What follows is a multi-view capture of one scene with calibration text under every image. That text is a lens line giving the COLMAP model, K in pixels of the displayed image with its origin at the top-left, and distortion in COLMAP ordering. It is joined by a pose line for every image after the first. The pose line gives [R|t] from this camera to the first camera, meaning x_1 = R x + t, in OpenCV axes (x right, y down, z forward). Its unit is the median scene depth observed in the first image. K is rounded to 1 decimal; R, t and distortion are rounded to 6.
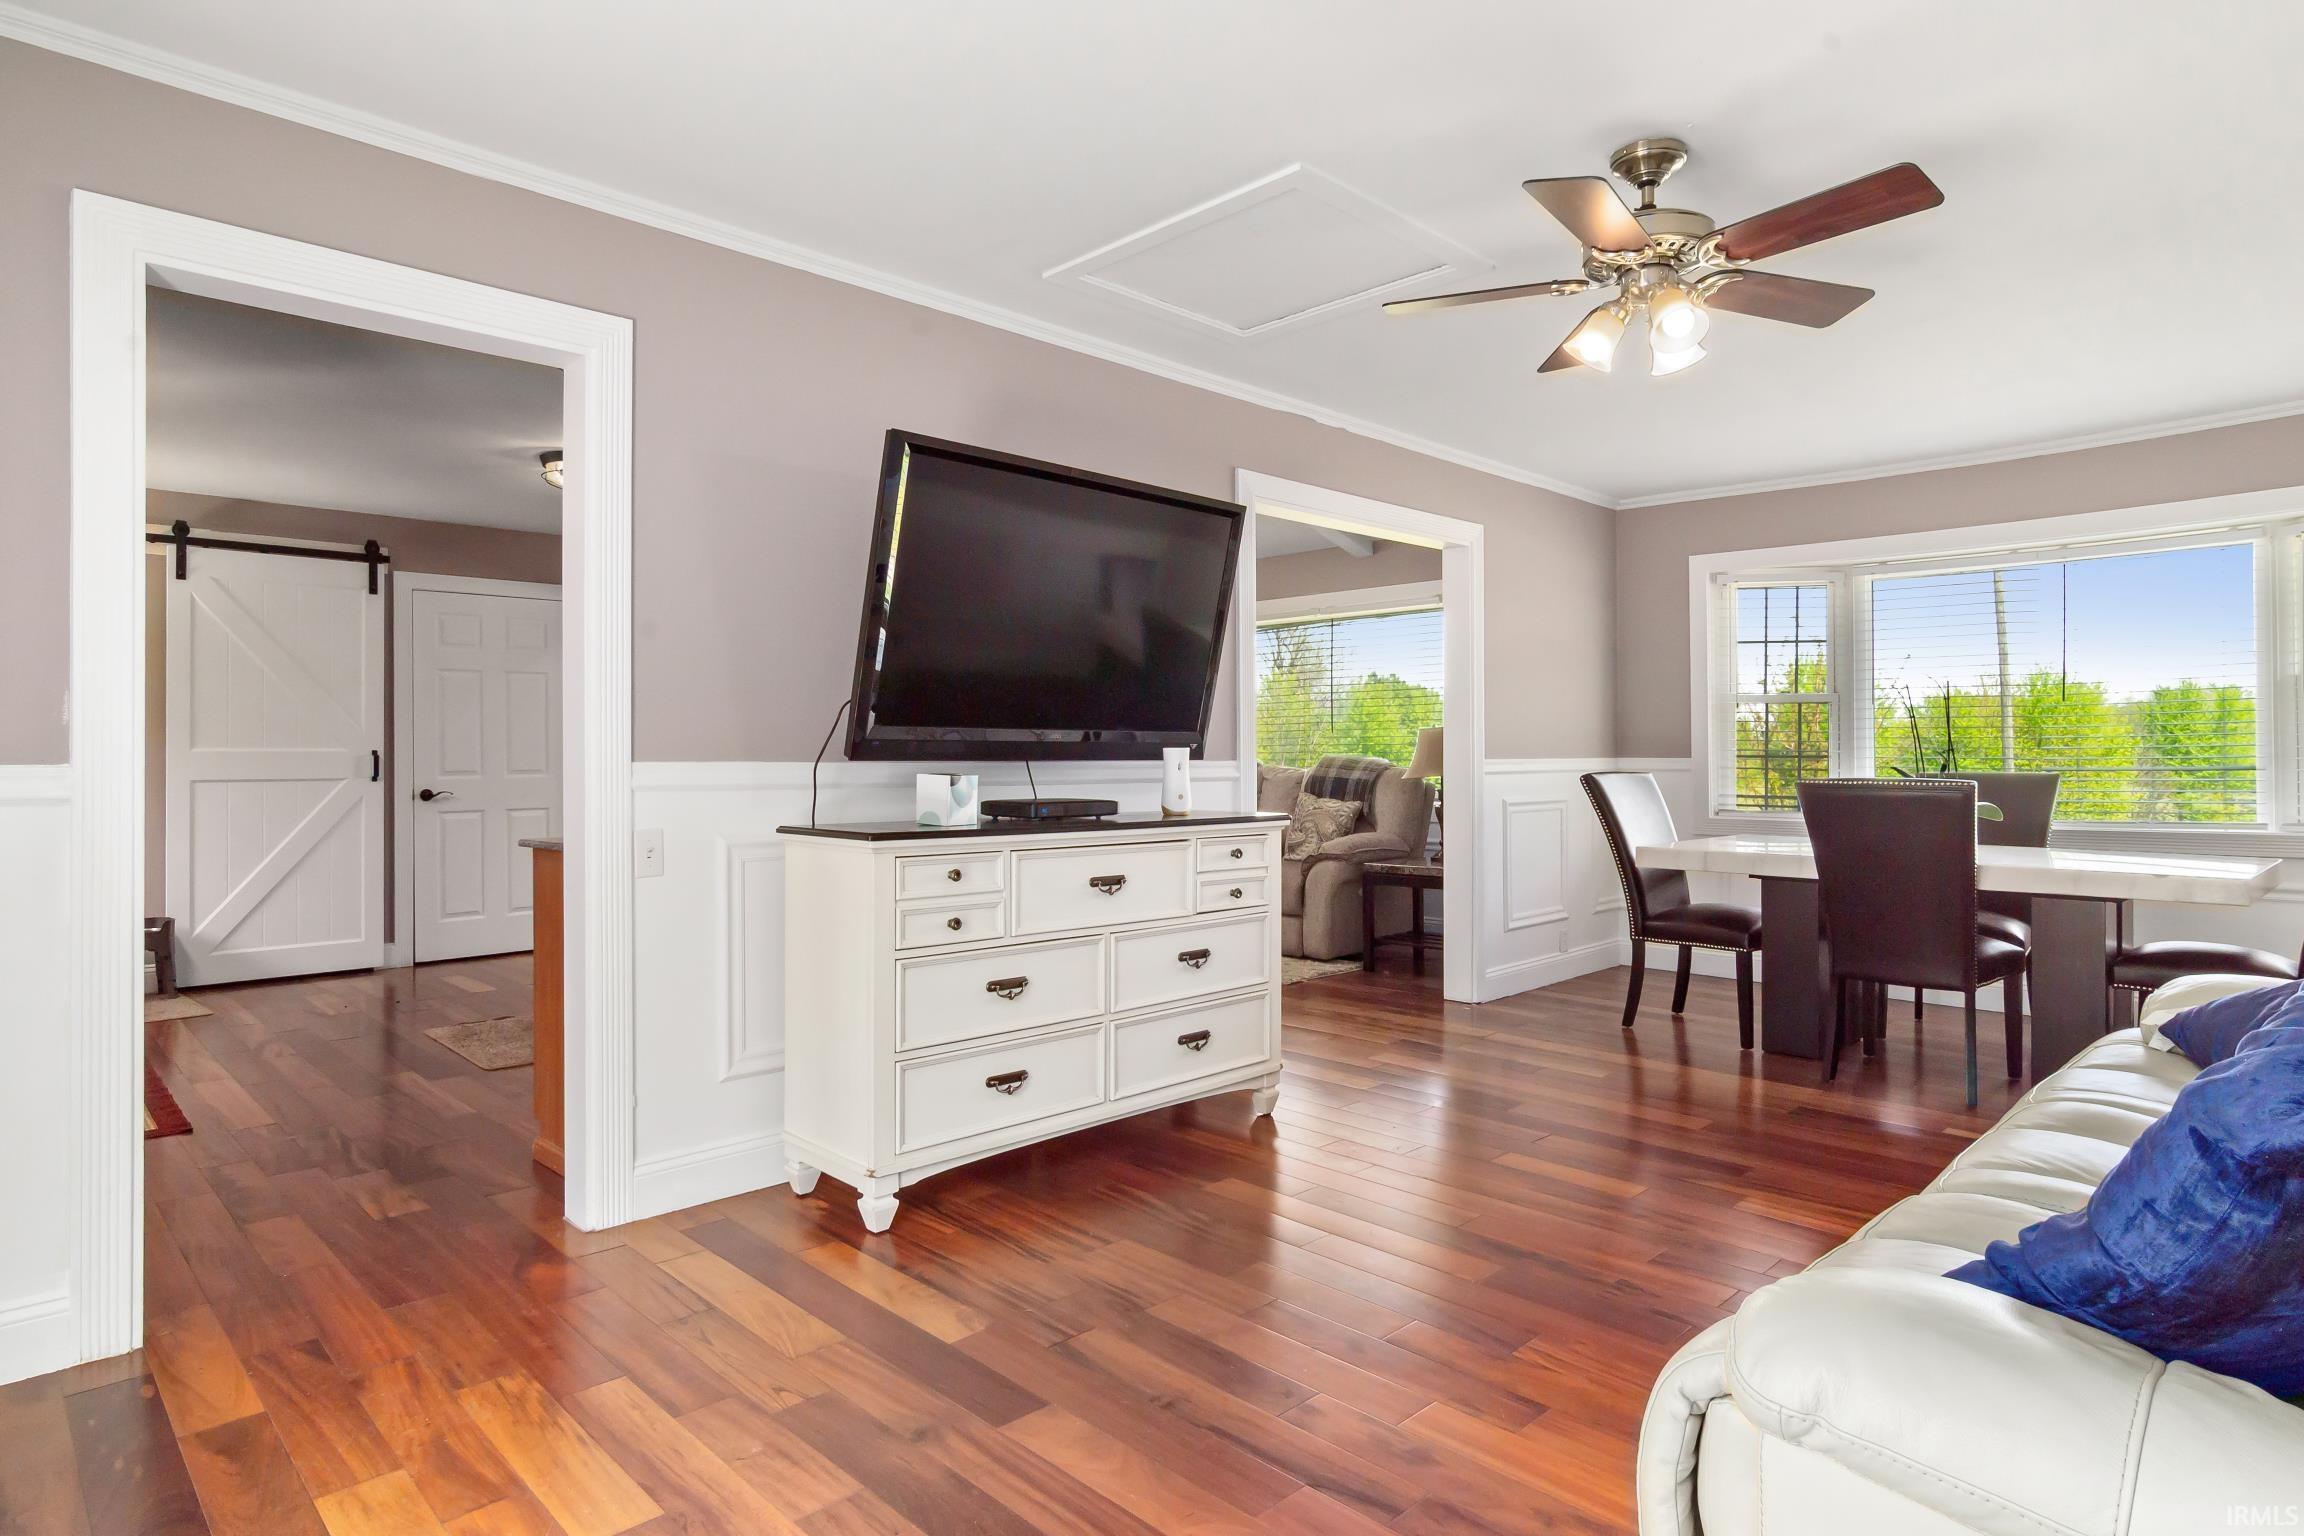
lens RADIAL K [[1247.6, 0, 1144.9], [0, 1247.6, 761.8], [0, 0, 1]] dist [0.000910, 0.000269]
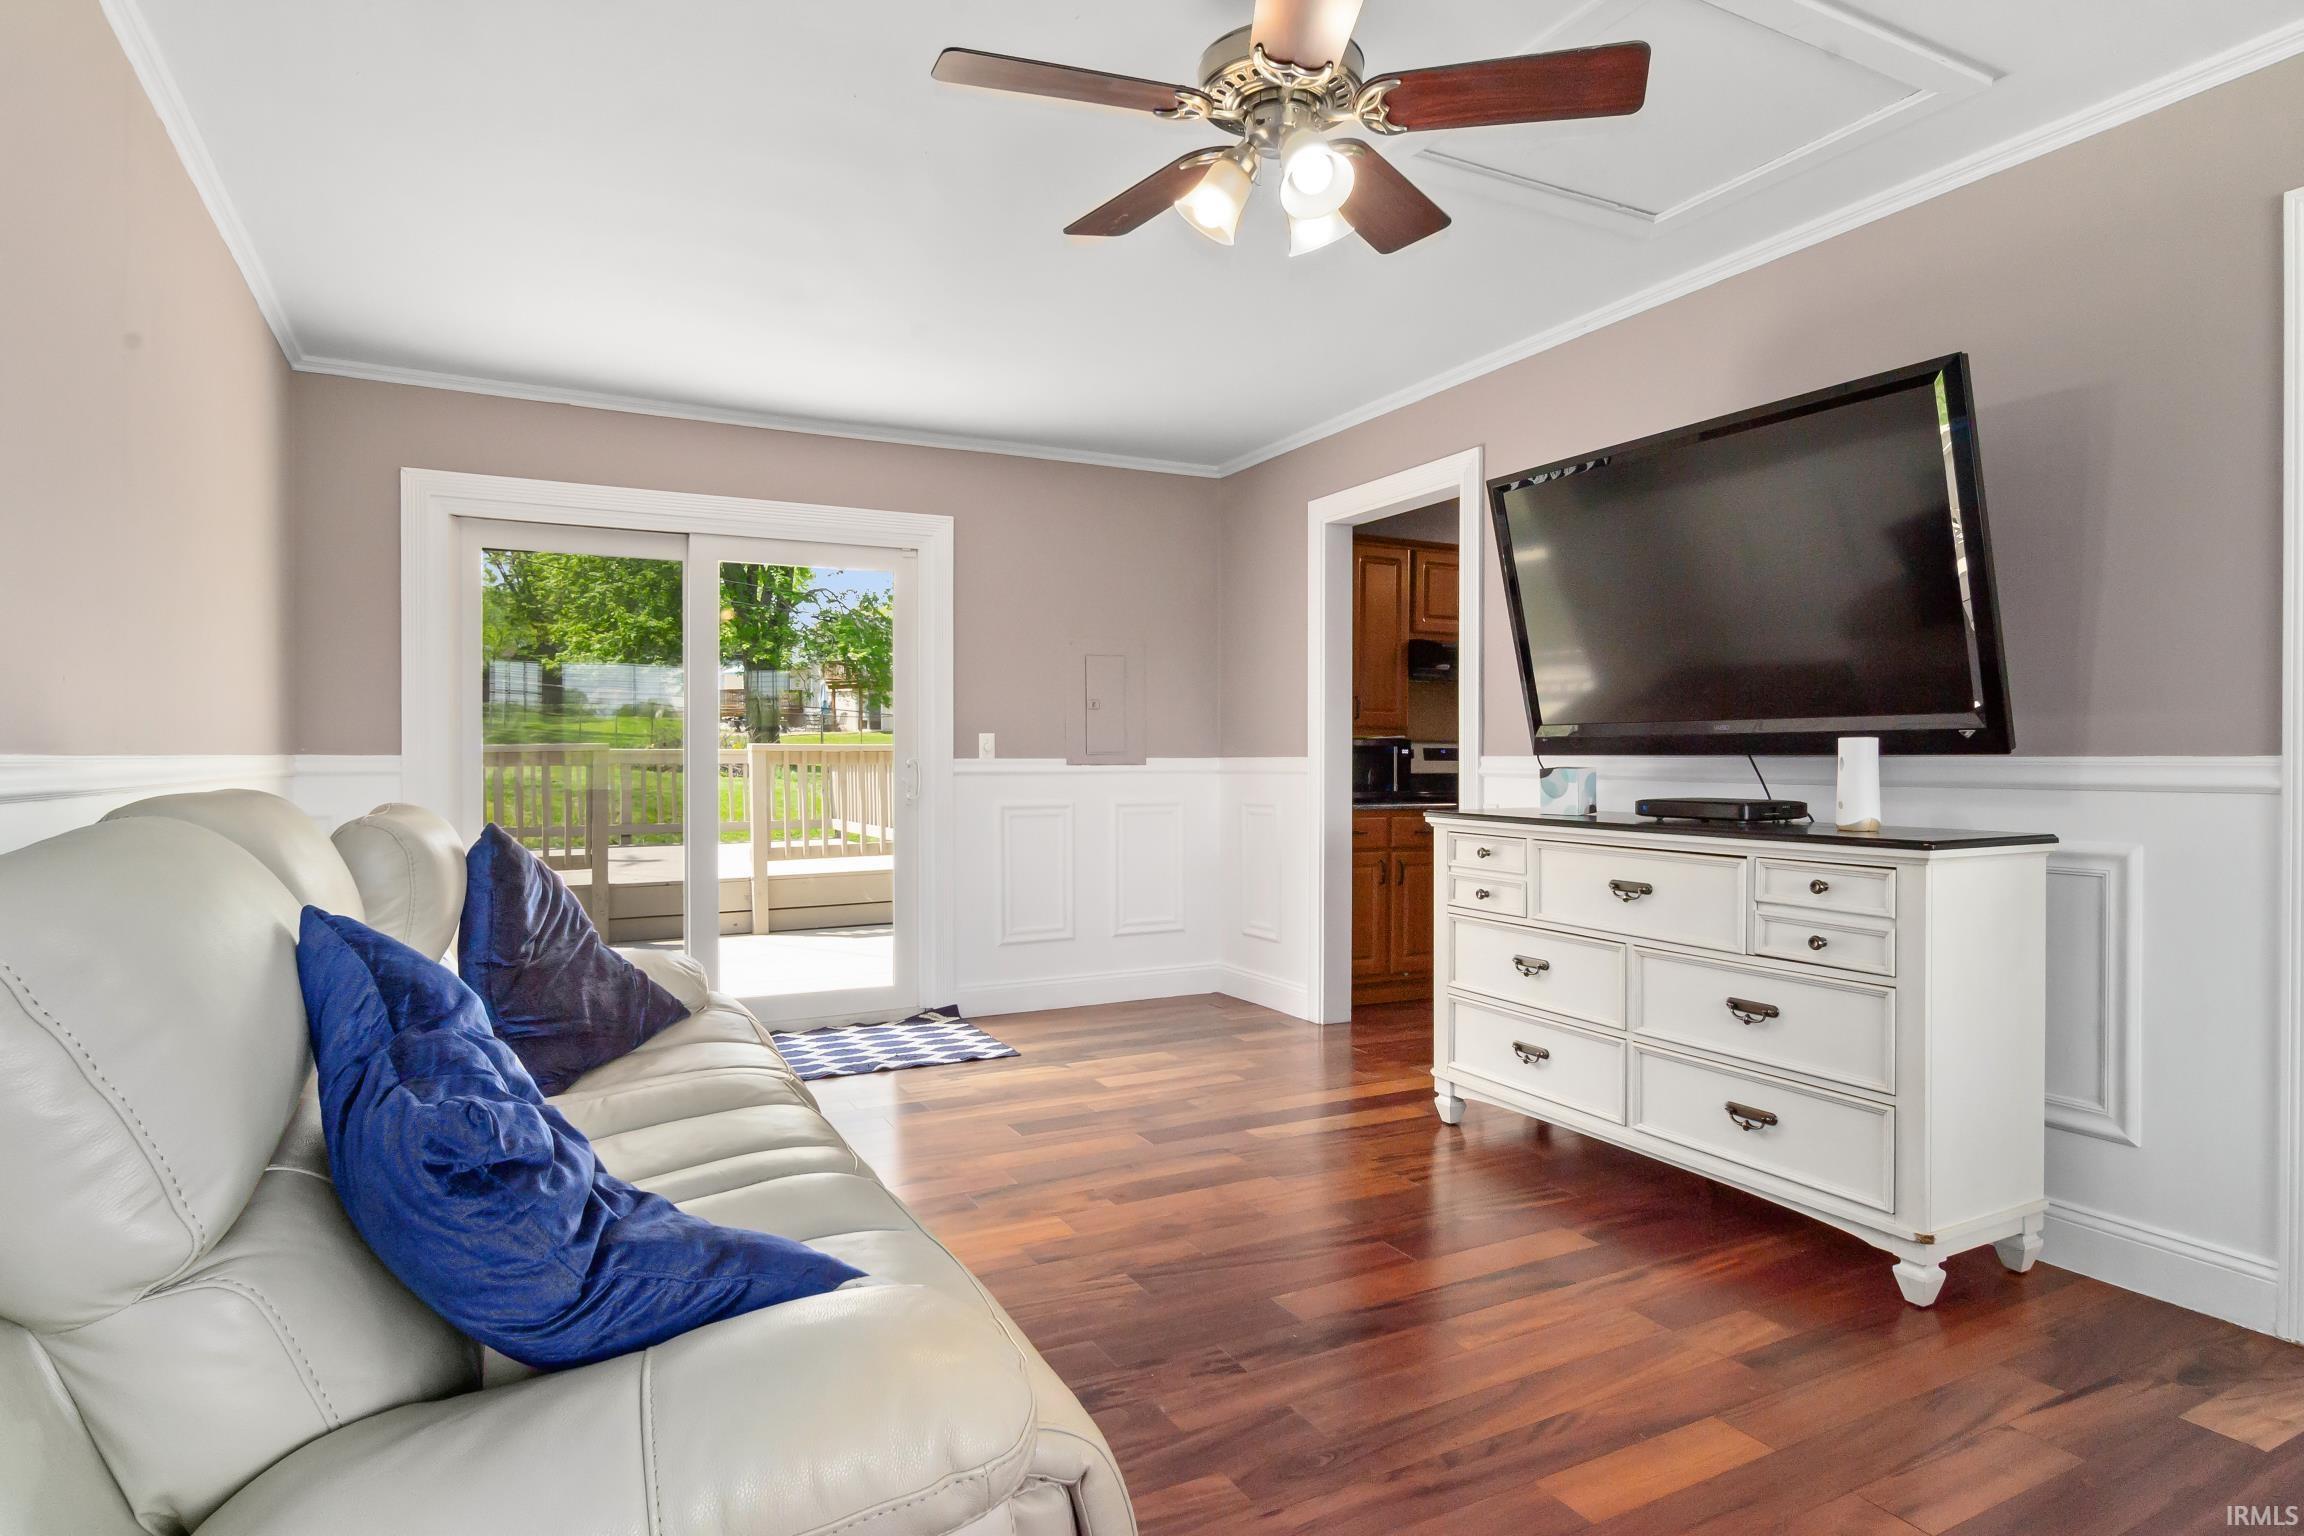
lens RADIAL K [[1247.6, 0, 1144.9], [0, 1247.6, 761.8], [0, 0, 1]] dist [0.000910, 0.000269]
pose [[-0.290663, 0.003547, -0.956819, 0.886683], [-0.001307, 0.999991, 0.004104, 0.000204], [0.956824, 0.002444, -0.290656, 0.864863]]
